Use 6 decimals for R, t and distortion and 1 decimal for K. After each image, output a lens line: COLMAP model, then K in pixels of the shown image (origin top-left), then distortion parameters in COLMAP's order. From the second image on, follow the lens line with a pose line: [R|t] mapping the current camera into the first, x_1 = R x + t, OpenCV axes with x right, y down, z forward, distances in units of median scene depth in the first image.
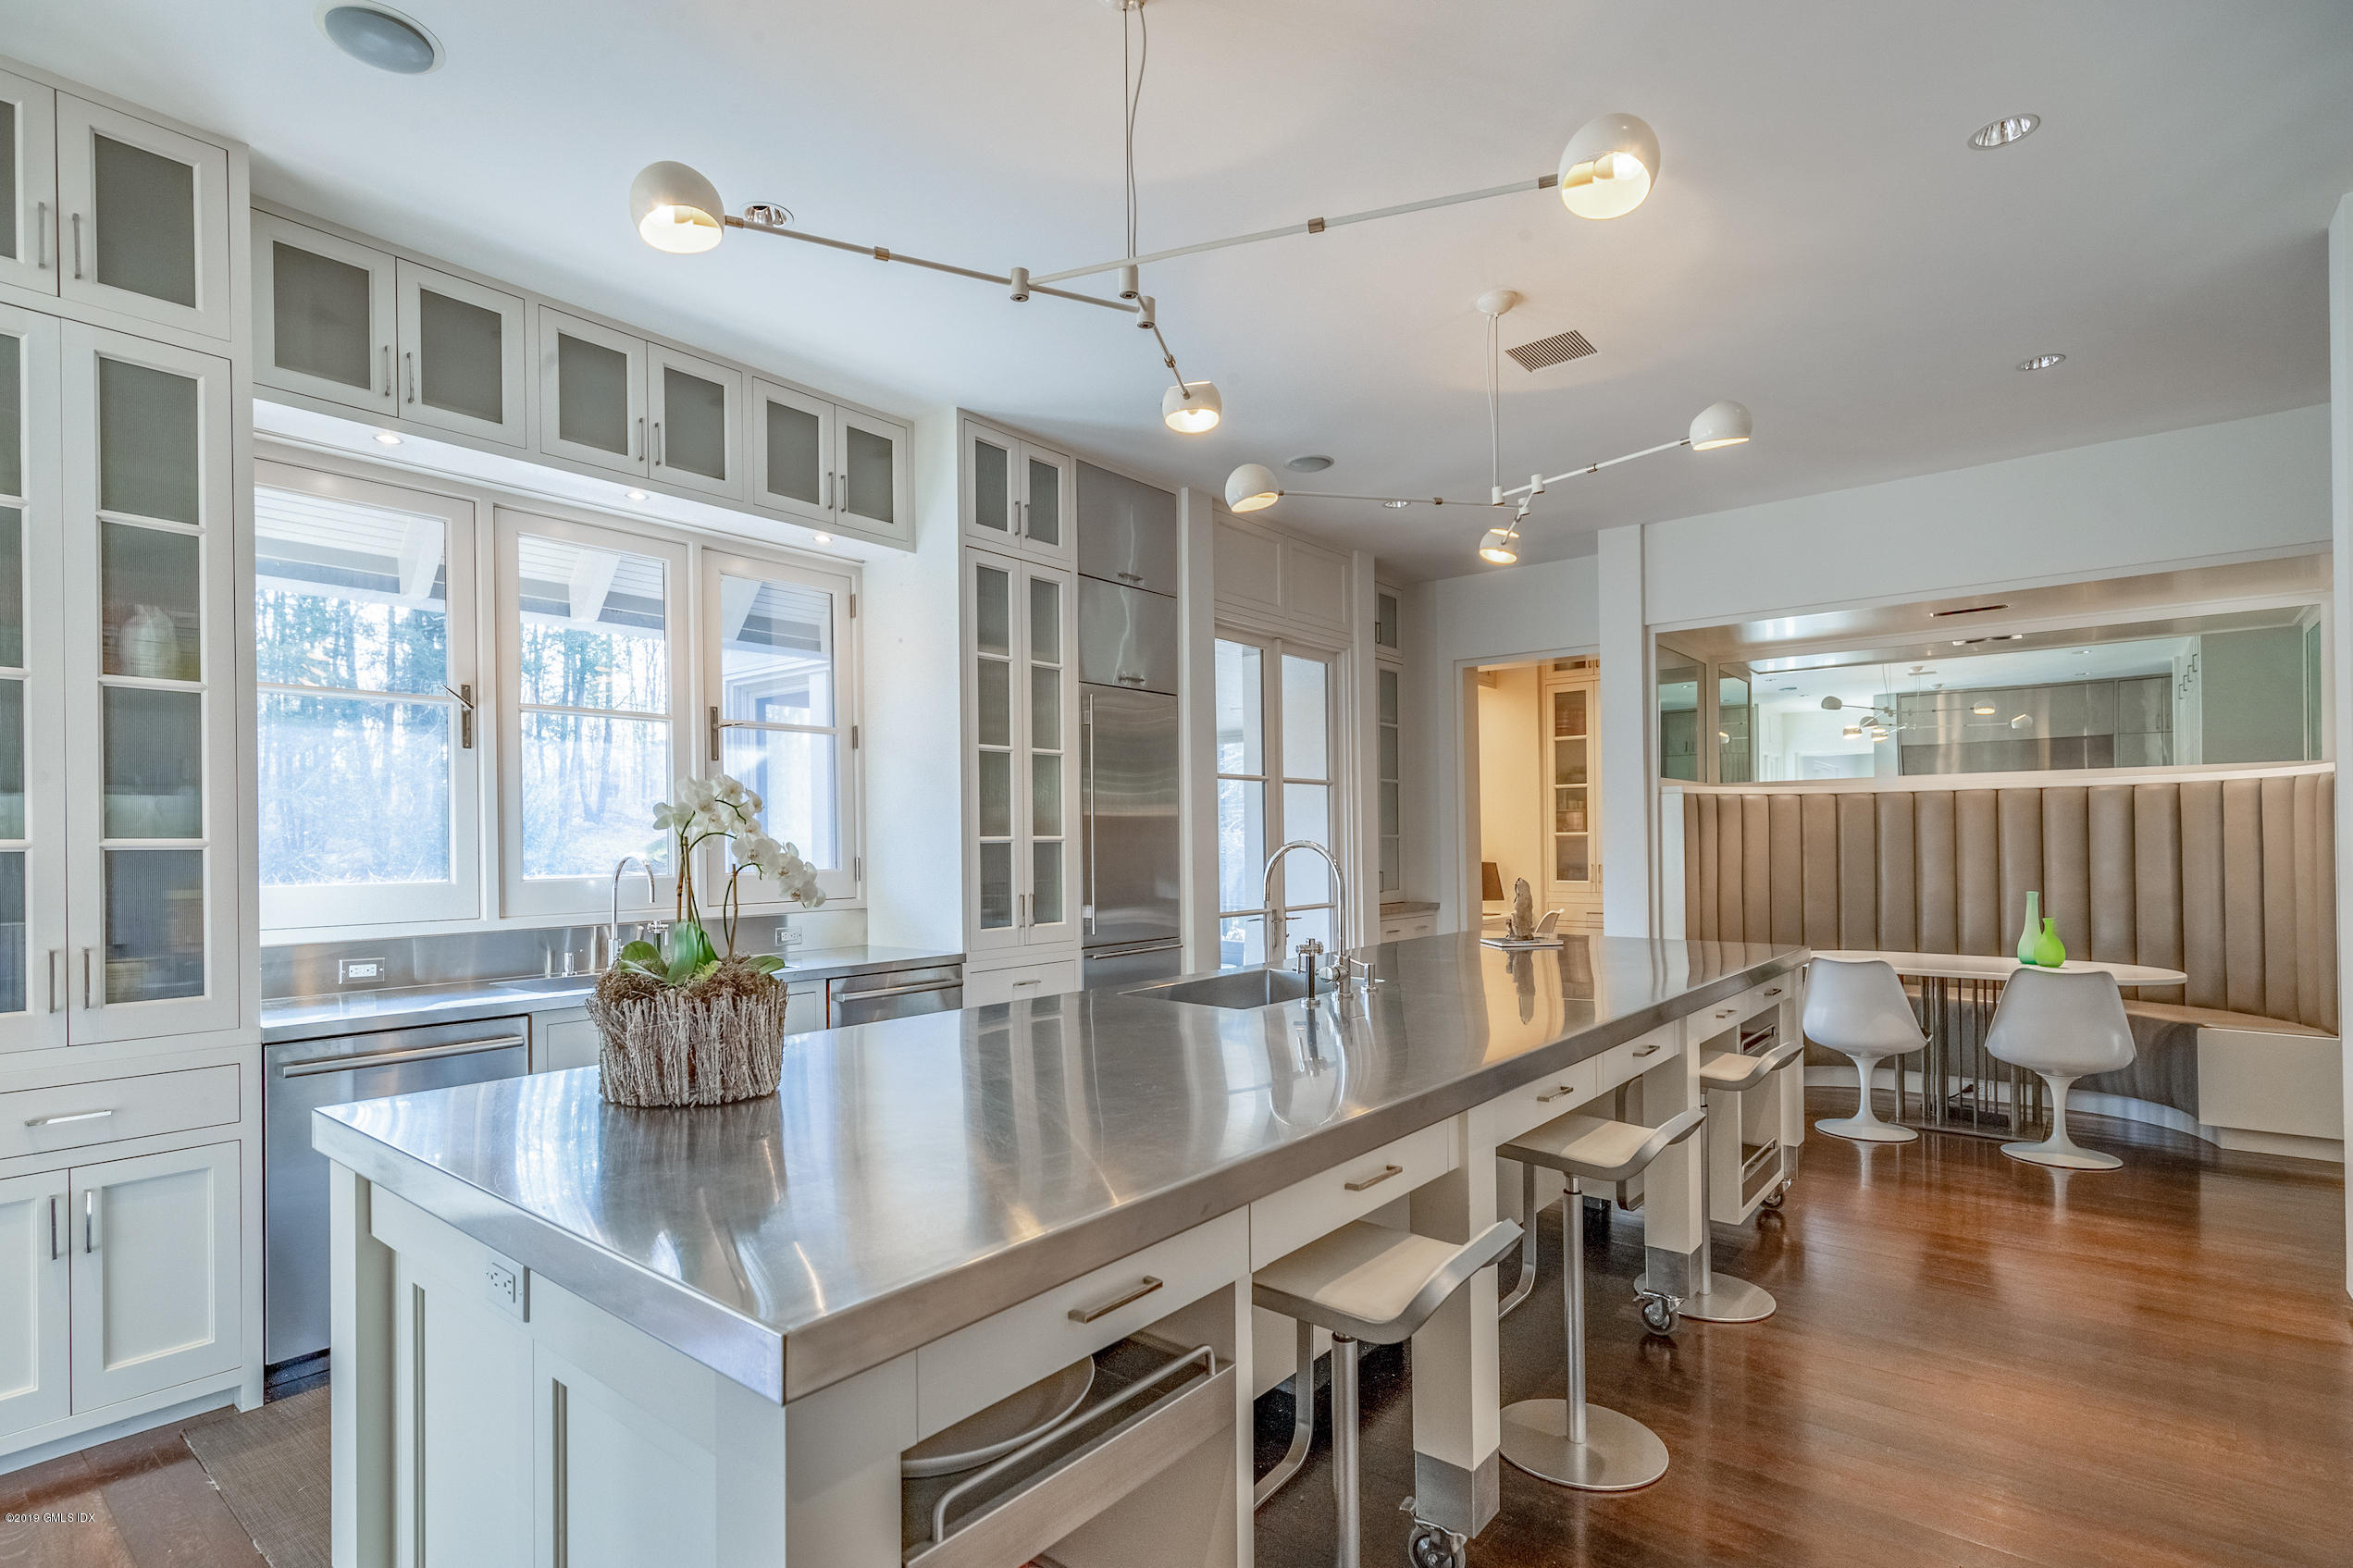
lens RADIAL K [[1113.7, 0, 1176.9], [0, 1113.7, 832.1], [0, 0, 1]] dist [0.002615, 0.000176]
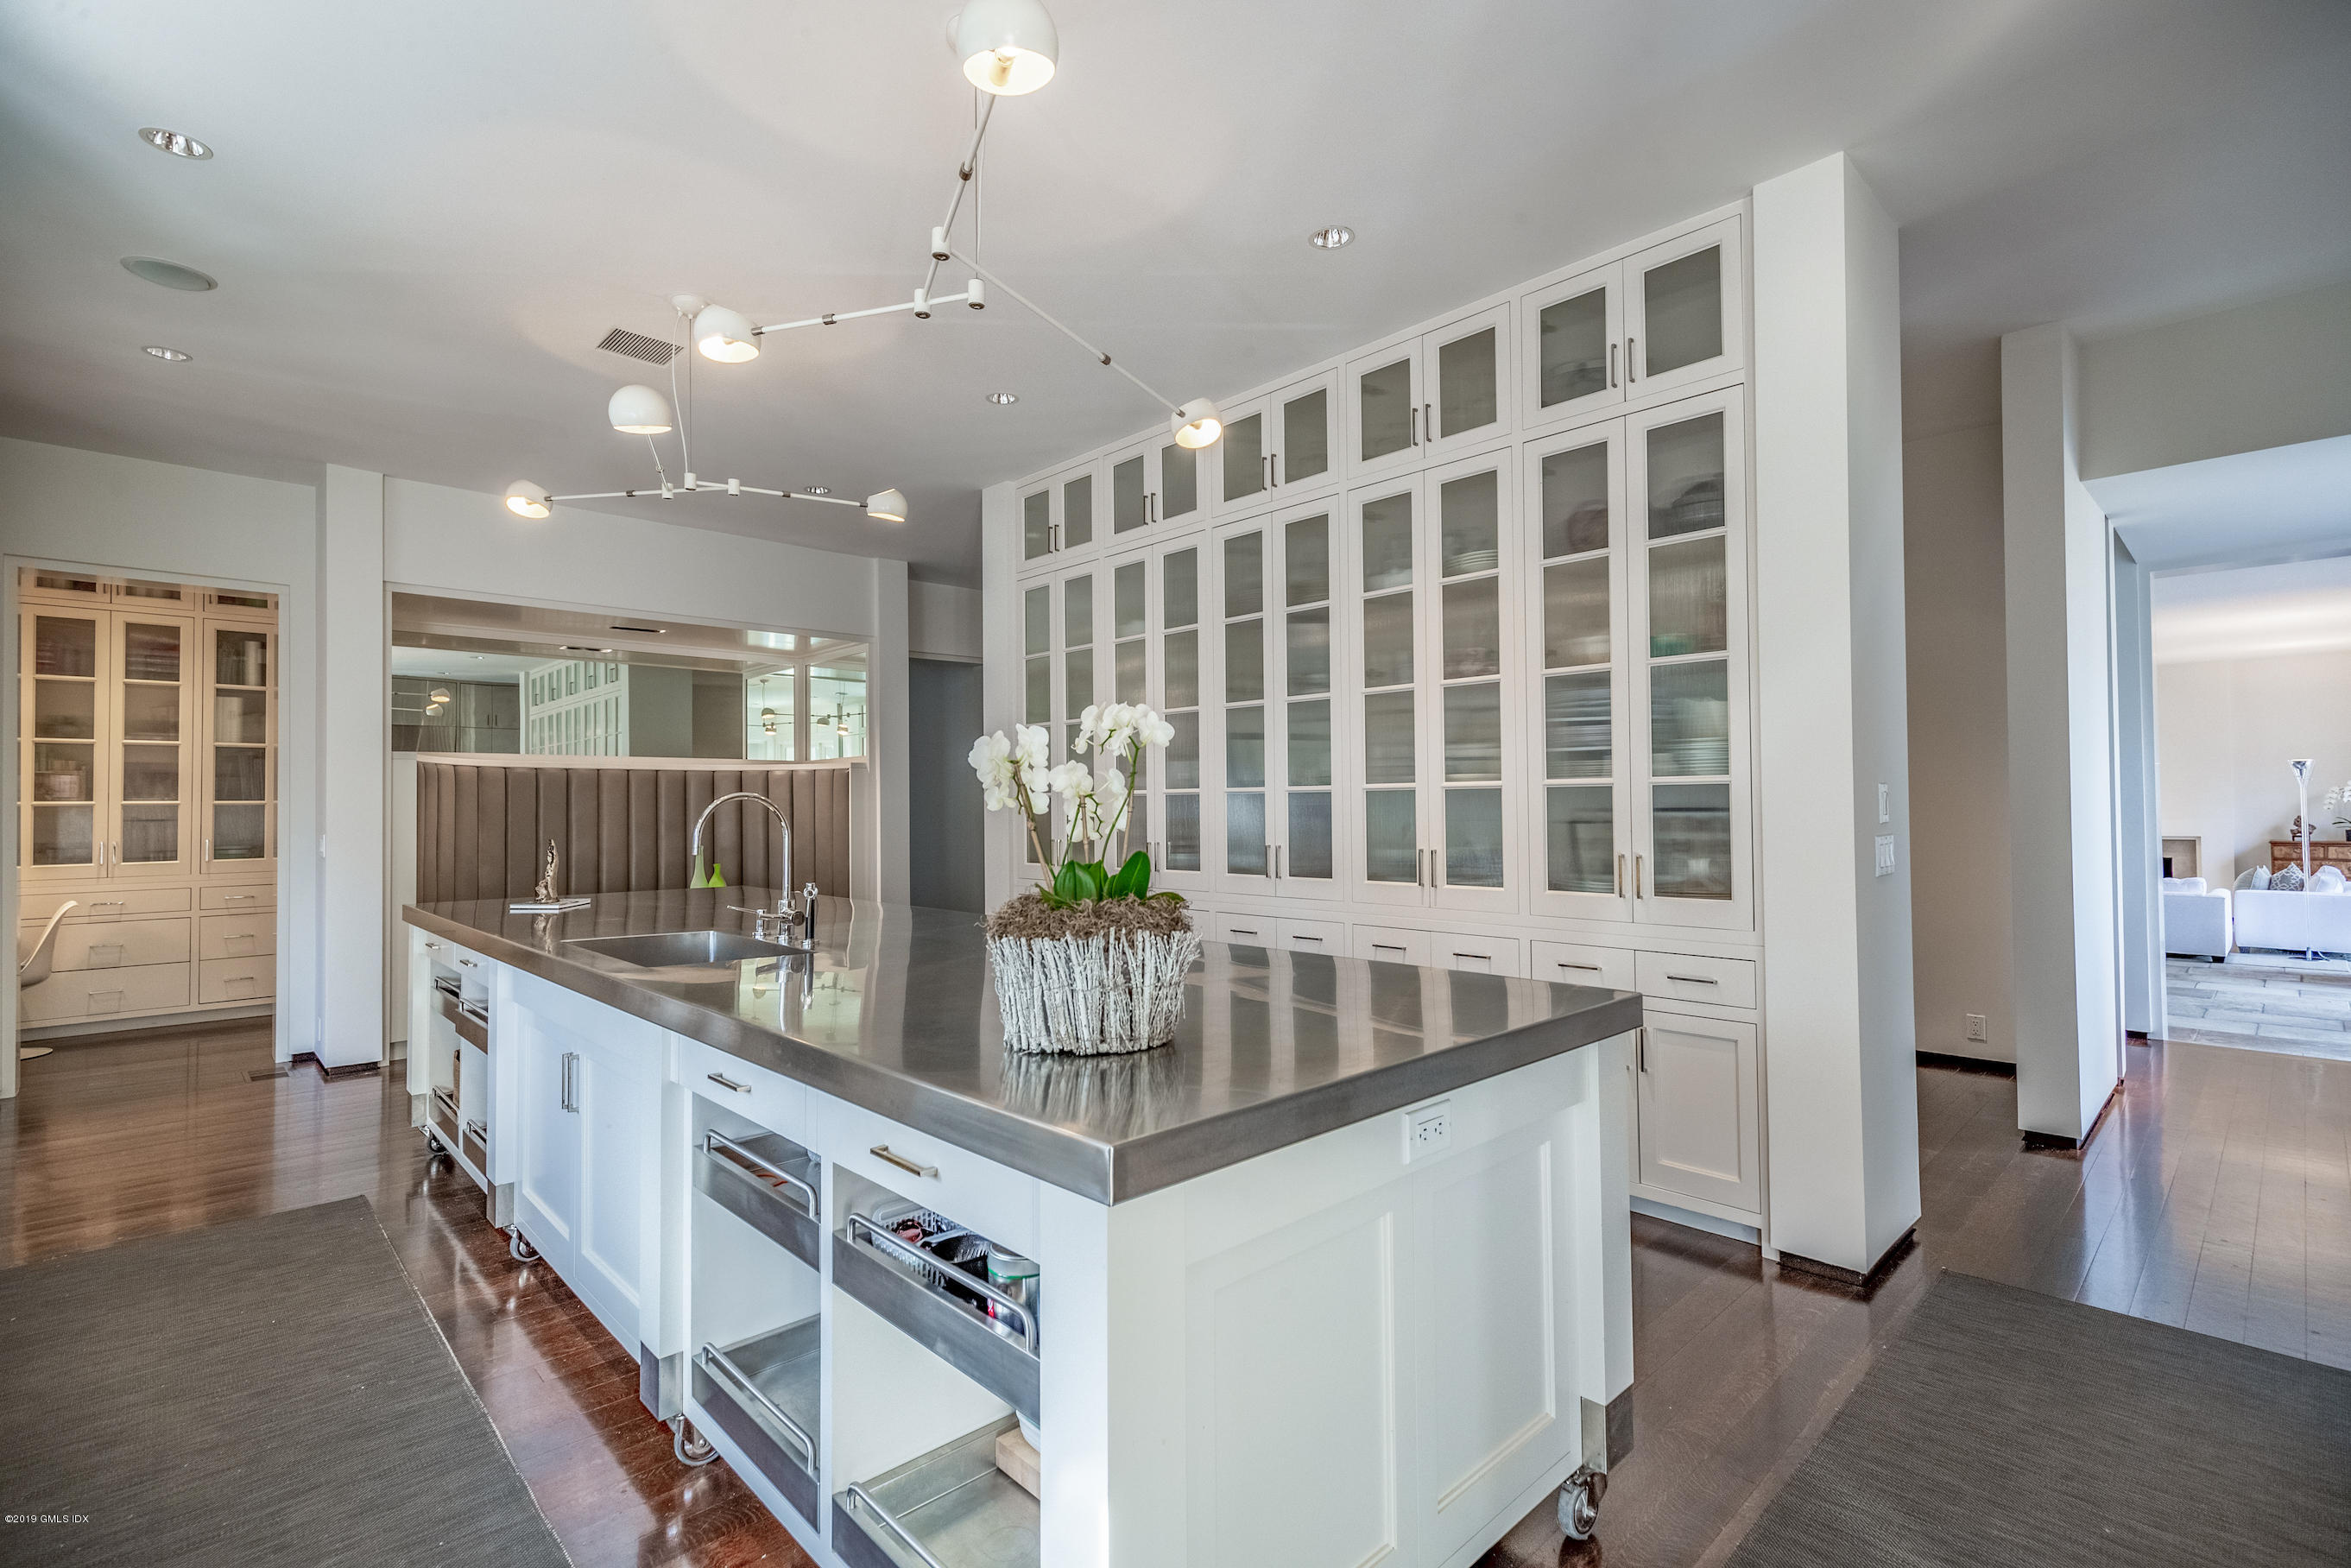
lens RADIAL K [[1074.0, 0, 1175.5], [0, 1074.0, 784.0], [0, 0, 1]] dist [-0.000208, -0.000198]
pose [[0.127138, 0.022731, 0.991625, -1.082548], [-0.000488, 0.999739, -0.022855, 0.015521], [-0.991885, 0.002422, 0.127116, 0.612299]]
